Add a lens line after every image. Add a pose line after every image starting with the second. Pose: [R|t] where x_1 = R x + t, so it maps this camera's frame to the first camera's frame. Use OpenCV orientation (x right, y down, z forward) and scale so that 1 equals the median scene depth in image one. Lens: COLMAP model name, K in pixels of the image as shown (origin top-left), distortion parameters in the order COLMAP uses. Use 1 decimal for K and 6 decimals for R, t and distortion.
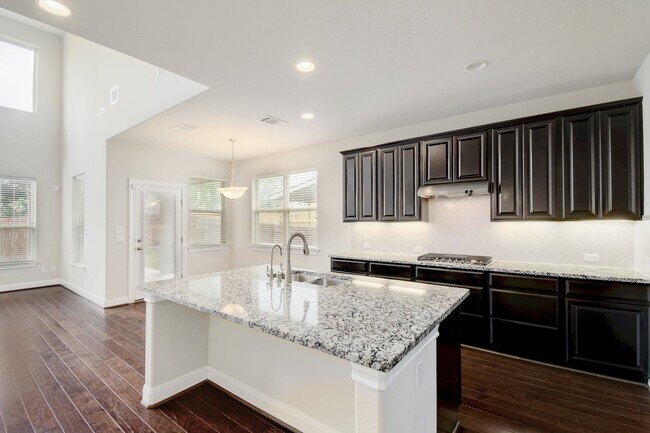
lens RADIAL K [[294.8, 0, 322.0], [0, 294.8, 216.3], [0, 0, 1]] dist [0.013366, -0.006596]
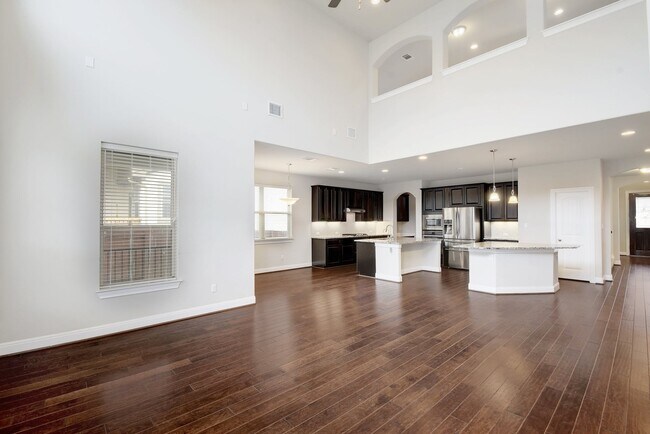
lens RADIAL K [[294.8, 0, 324.6], [0, 294.8, 219.5], [0, 0, 1]] dist [0.013366, -0.006596]
pose [[0.149047, 0.011543, 0.988763, -1.694686], [-0.016945, 0.999815, -0.009118, 0.020546], [-0.988685, -0.015395, 0.149215, 0.602489]]
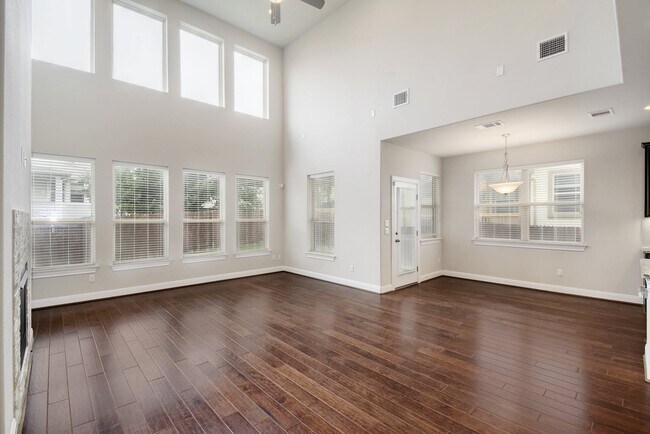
lens RADIAL K [[294.8, 0, 322.9], [0, 294.8, 220.0], [0, 0, 1]] dist [0.013366, -0.006596]
pose [[0.988359, 0.006913, -0.151982, -0.770263], [-0.002591, 0.999587, 0.028623, 0.003211], [0.152117, -0.027896, 0.987969, -0.110303]]
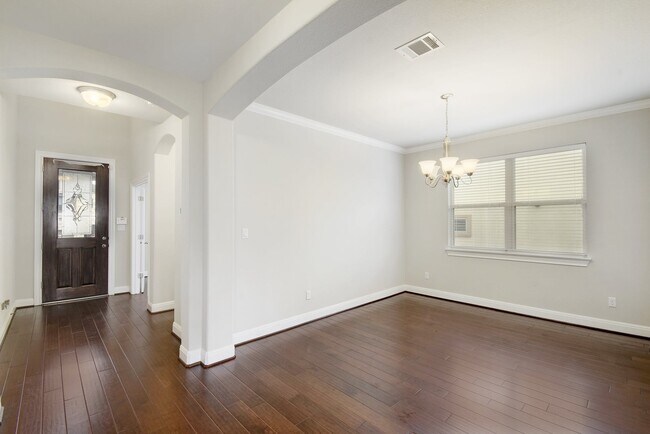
lens RADIAL K [[294.8, 0, 330.5], [0, 294.8, 219.4], [0, 0, 1]] dist [0.013366, -0.006596]
pose [[-0.989276, 0.004947, 0.145977, 0.052473], [0.000444, 0.999523, -0.030865, -0.011195], [-0.146060, -0.030469, -0.988806, -0.712669]]
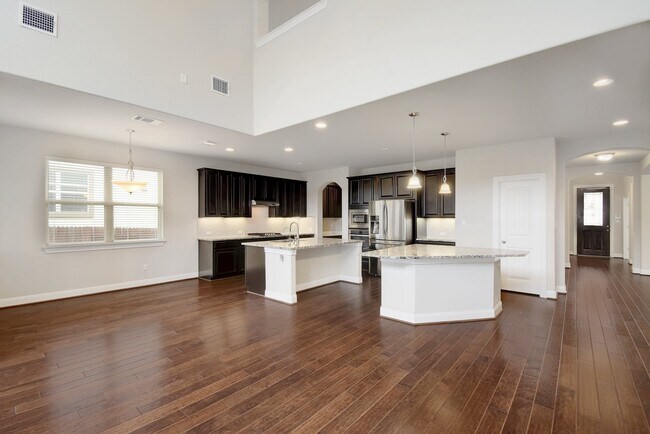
lens RADIAL K [[294.8, 0, 322.0], [0, 294.8, 216.1], [0, 0, 1]] dist [0.013366, -0.006596]
pose [[0.044185, 0.010371, 0.998970, -1.243827], [-0.020148, 0.999752, -0.009488, 0.013671], [-0.998820, -0.019708, 0.044383, 0.324993]]
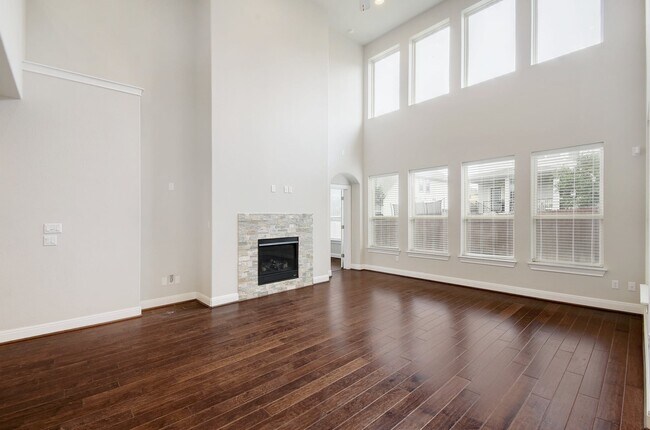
lens RADIAL K [[291.7, 0, 322.1], [0, 291.7, 213.3], [0, 0, 1]] dist [-0.000849, -0.000983]
pose [[-0.167648, 0.000711, -0.985847, -0.295575], [0.036037, 0.999336, -0.005408, 0.015000], [0.985188, -0.036433, -0.167563, 0.644920]]
